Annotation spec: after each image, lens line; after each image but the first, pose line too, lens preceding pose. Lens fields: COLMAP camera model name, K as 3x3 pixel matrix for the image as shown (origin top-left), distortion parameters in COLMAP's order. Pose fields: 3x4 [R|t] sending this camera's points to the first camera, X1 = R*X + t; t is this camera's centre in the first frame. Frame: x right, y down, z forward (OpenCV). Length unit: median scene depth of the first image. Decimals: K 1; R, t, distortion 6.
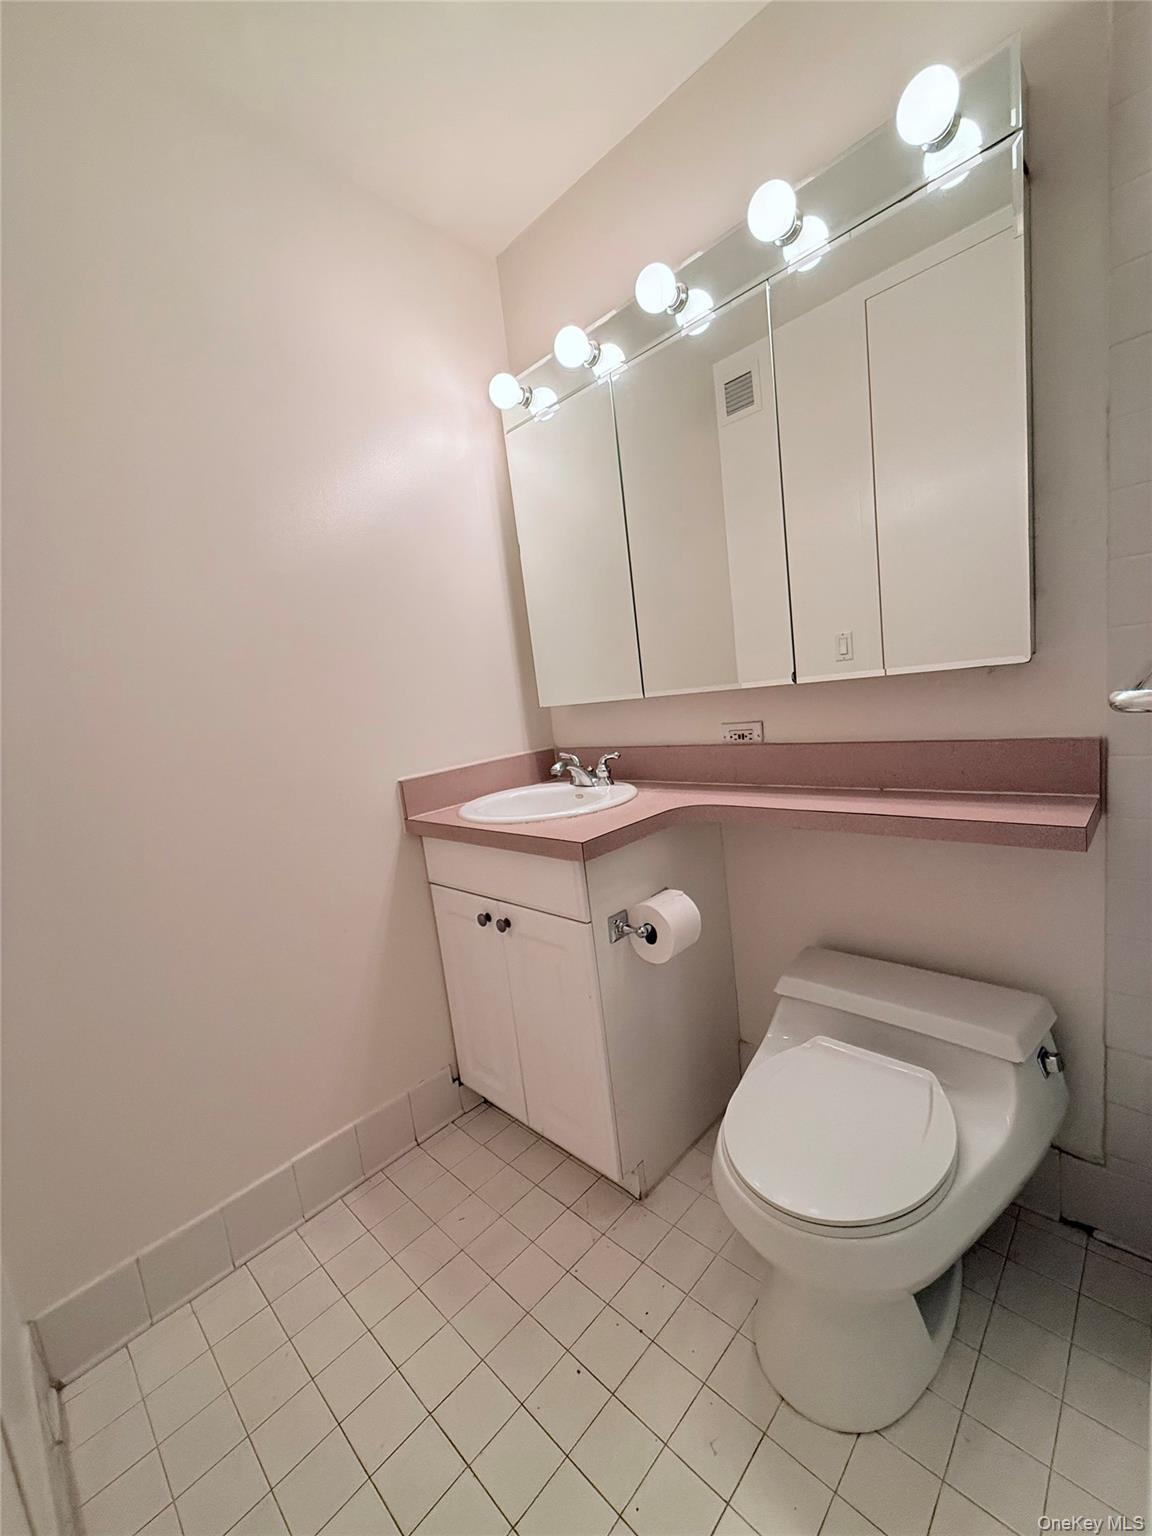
lens RADIAL K [[615.2, 0, 578.1], [0, 615.2, 767.8], [0, 0, 1]] dist [-0.000777, 0.000301]
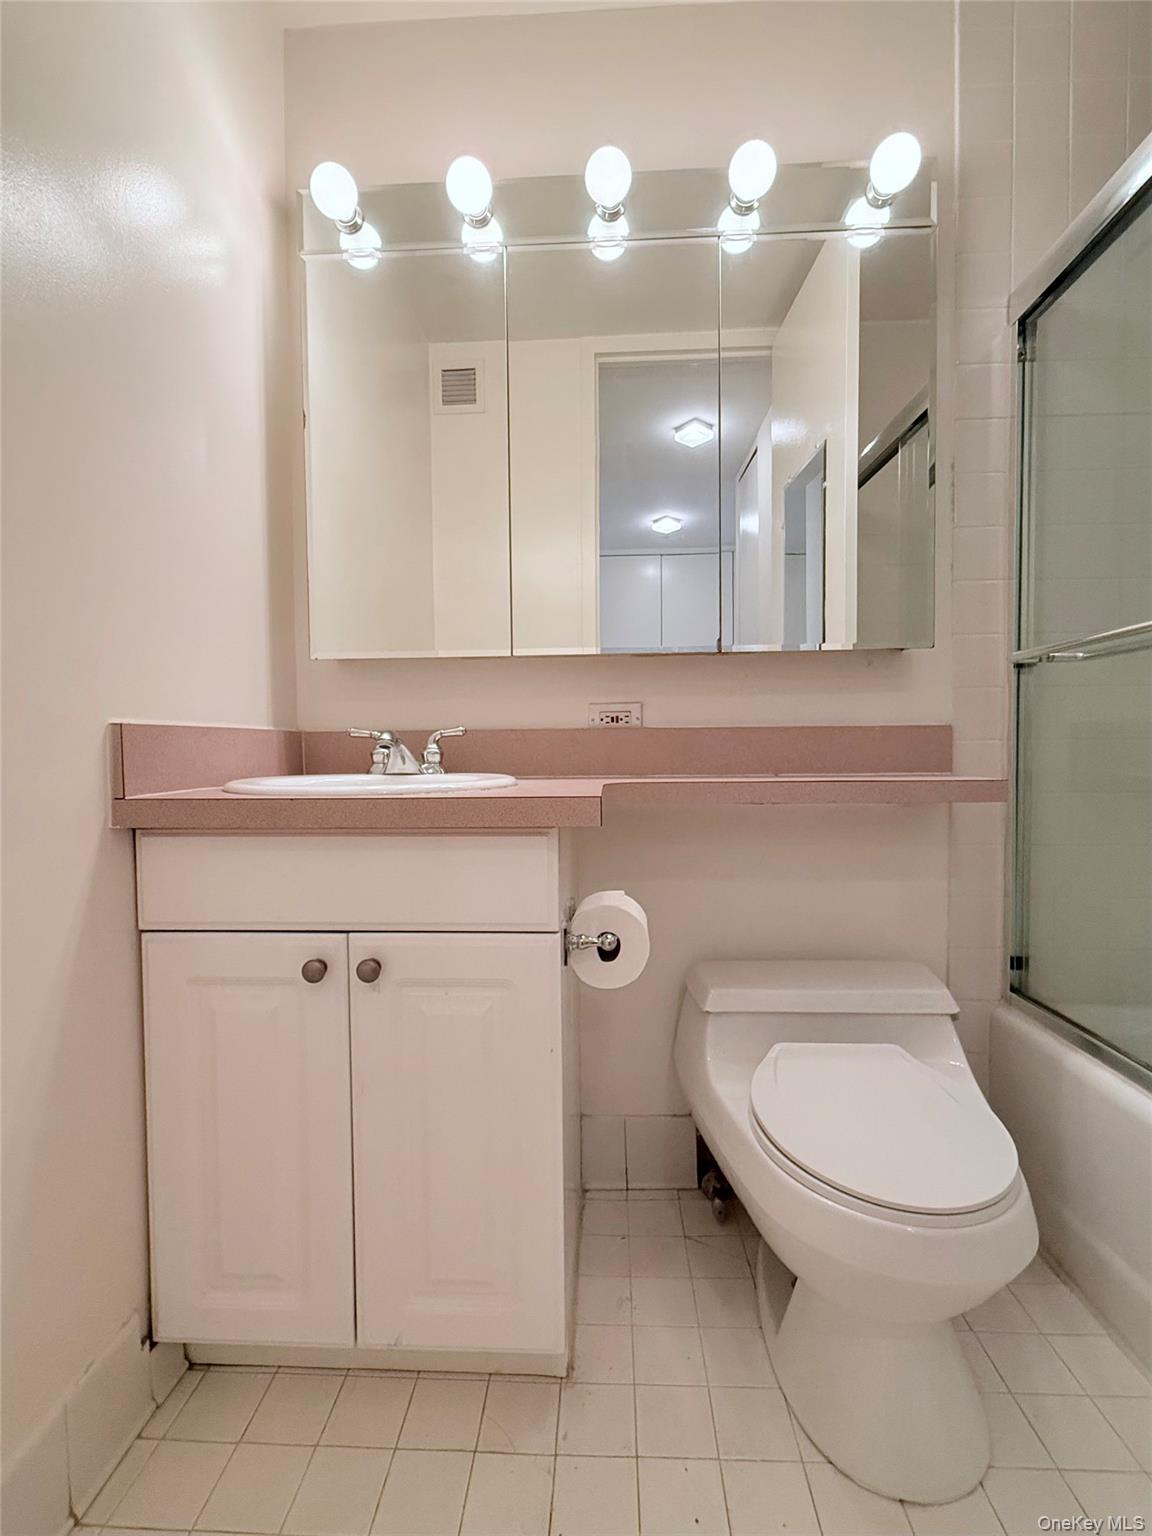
lens RADIAL K [[699.4, 0, 576.3], [0, 699.4, 773.0], [0, 0, 1]] dist [0.002181, -0.001514]
pose [[0.744616, 0.084176, 0.662164, -0.401550], [0.011043, 0.990327, -0.138311, 0.153714], [-0.667402, 0.110301, 0.736484, 0.339397]]
